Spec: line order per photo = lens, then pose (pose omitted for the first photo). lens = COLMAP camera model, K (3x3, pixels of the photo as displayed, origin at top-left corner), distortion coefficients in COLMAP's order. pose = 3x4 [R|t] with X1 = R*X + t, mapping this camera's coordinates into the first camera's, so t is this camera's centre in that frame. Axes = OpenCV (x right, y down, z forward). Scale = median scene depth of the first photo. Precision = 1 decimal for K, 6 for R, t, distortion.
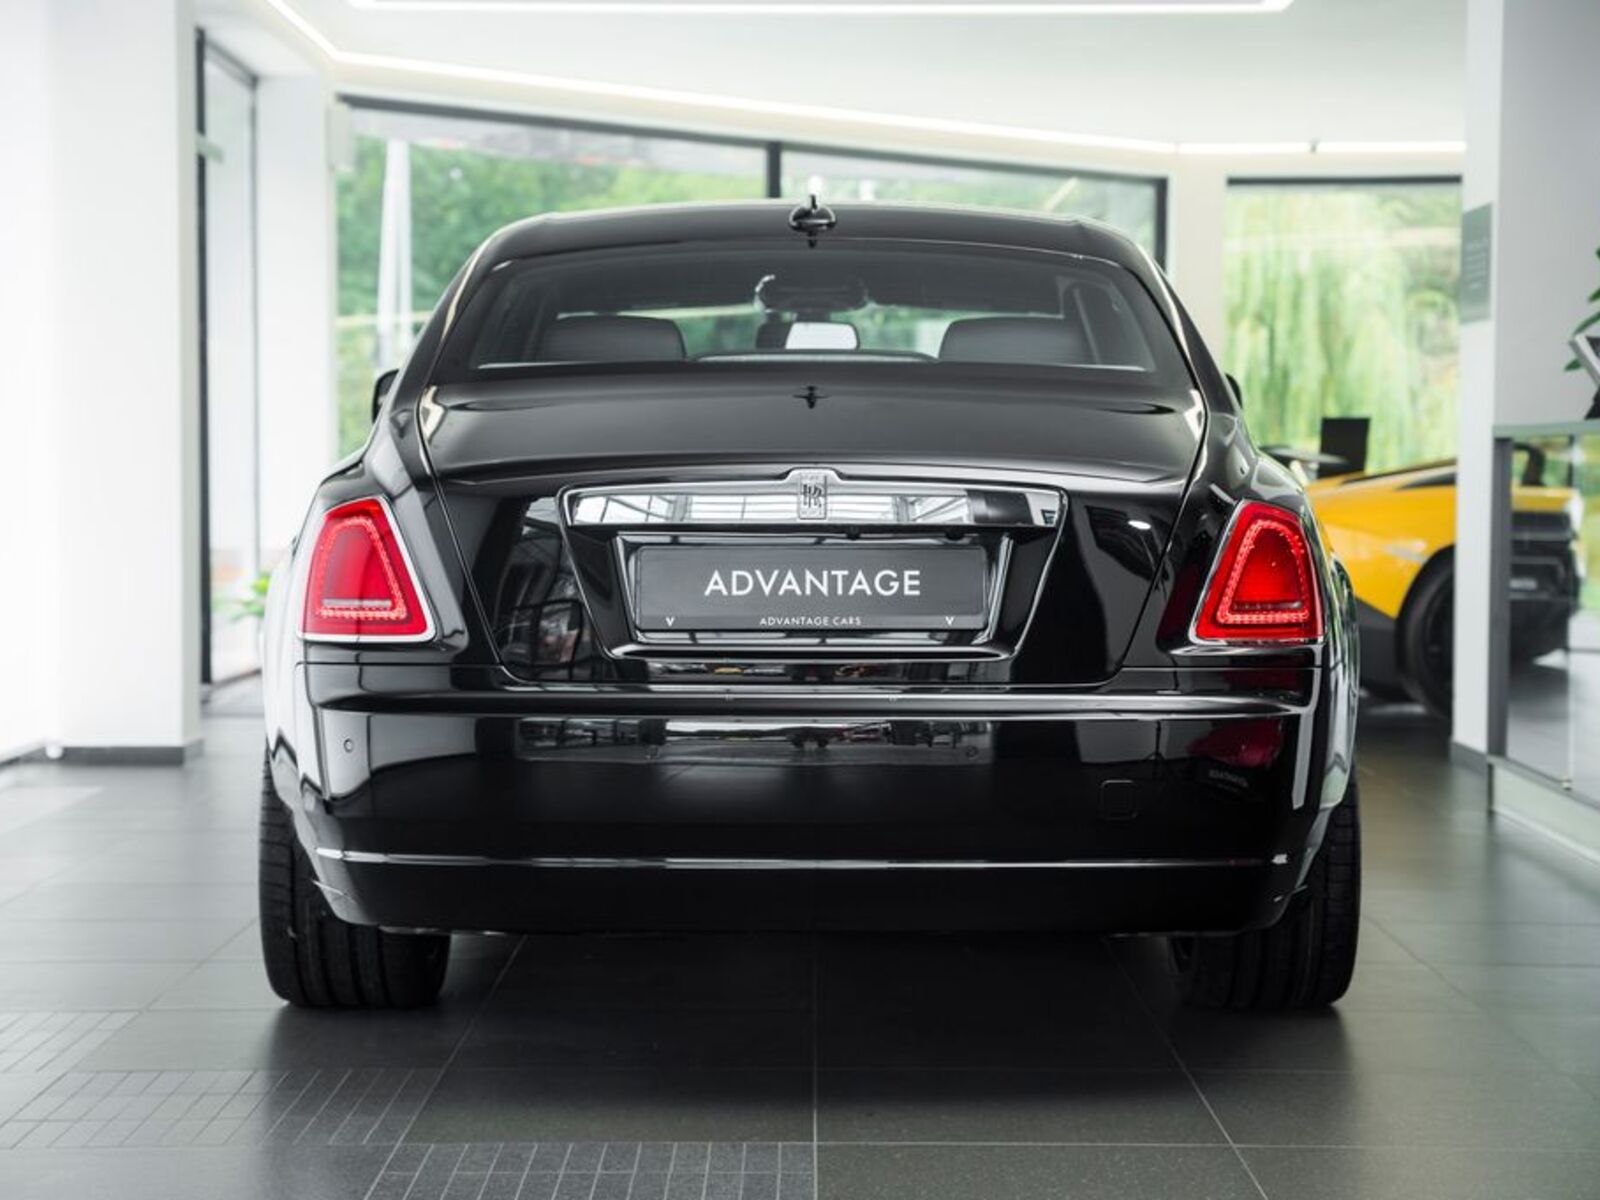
lens RADIAL K [[3256.3, 0, 800.1], [0, 3256.3, 599.4], [0, 0, 1]] dist [0.254411, 0.000000]
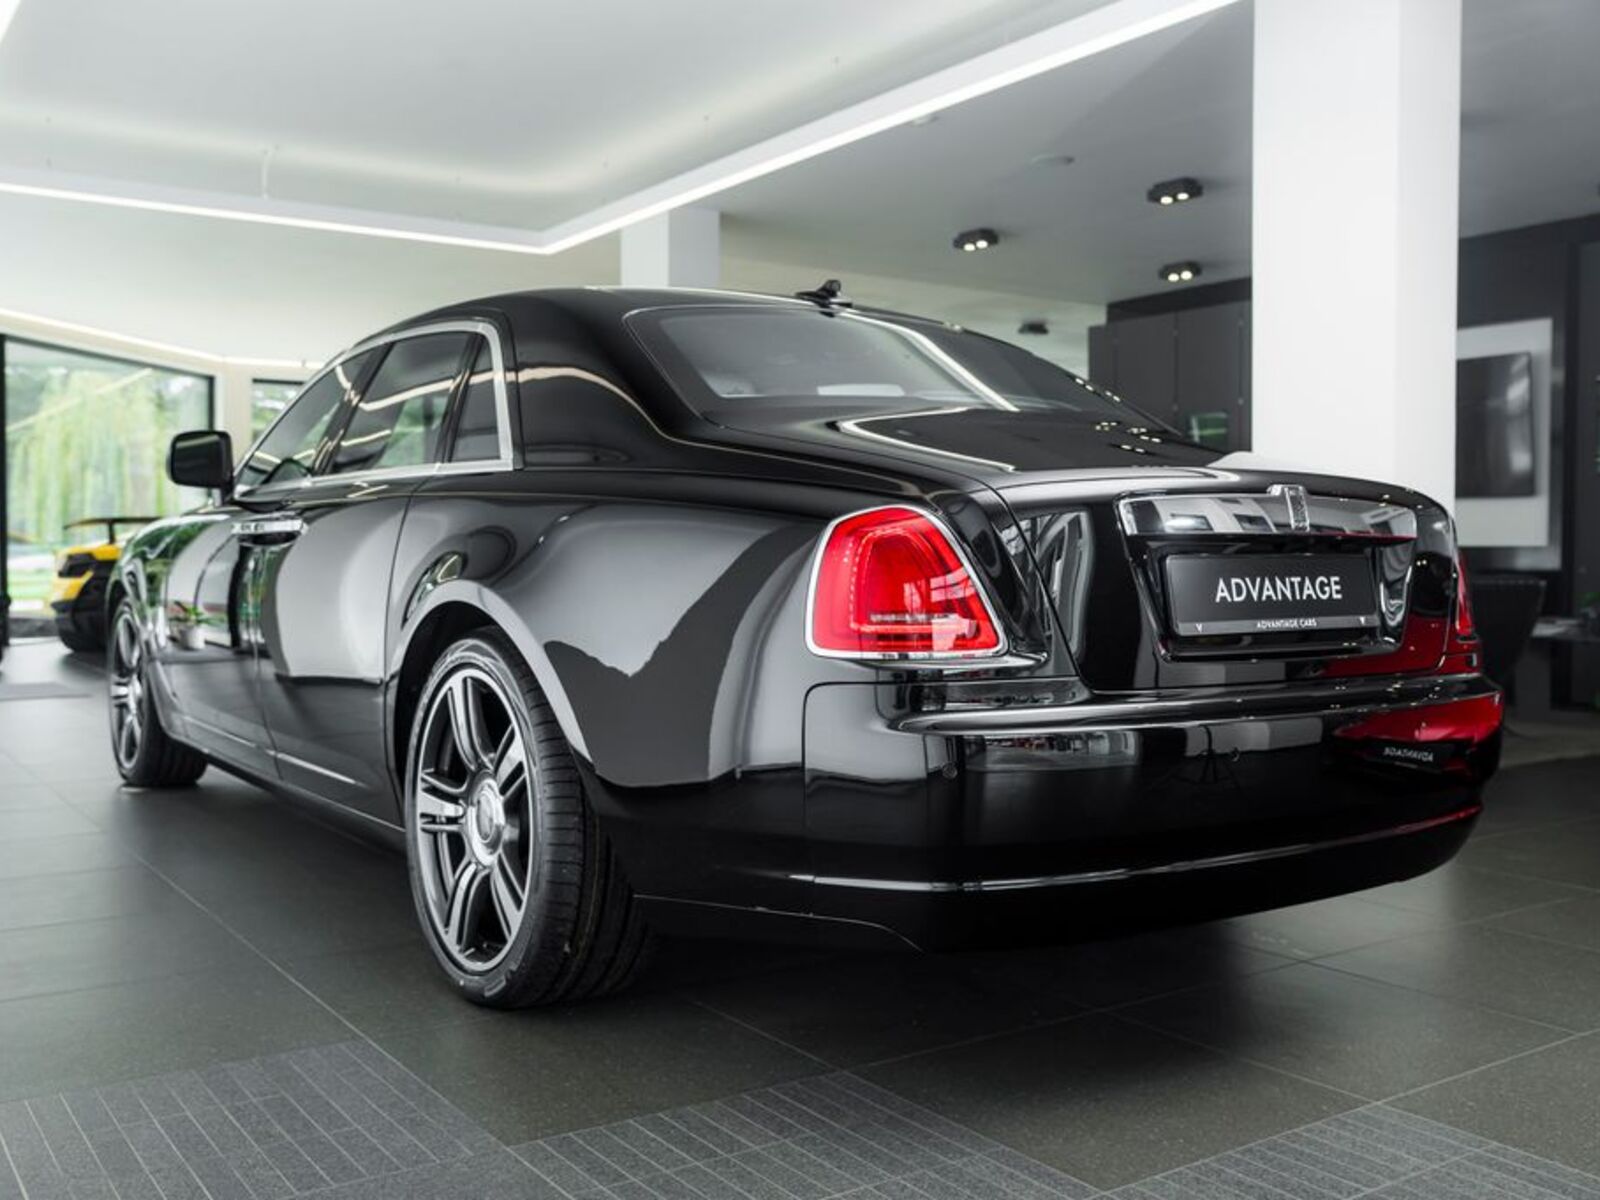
lens RADIAL K [[1520.1, 0, 799.8], [0, 1520.1, 597.2], [0, 0, 1]] dist [-0.023440, 0.000000]
pose [[0.819447, -0.016194, 0.572926, -0.423445], [0.021445, 0.999767, -0.002413, -0.004478], [-0.572754, 0.014264, 0.819603, 0.672500]]
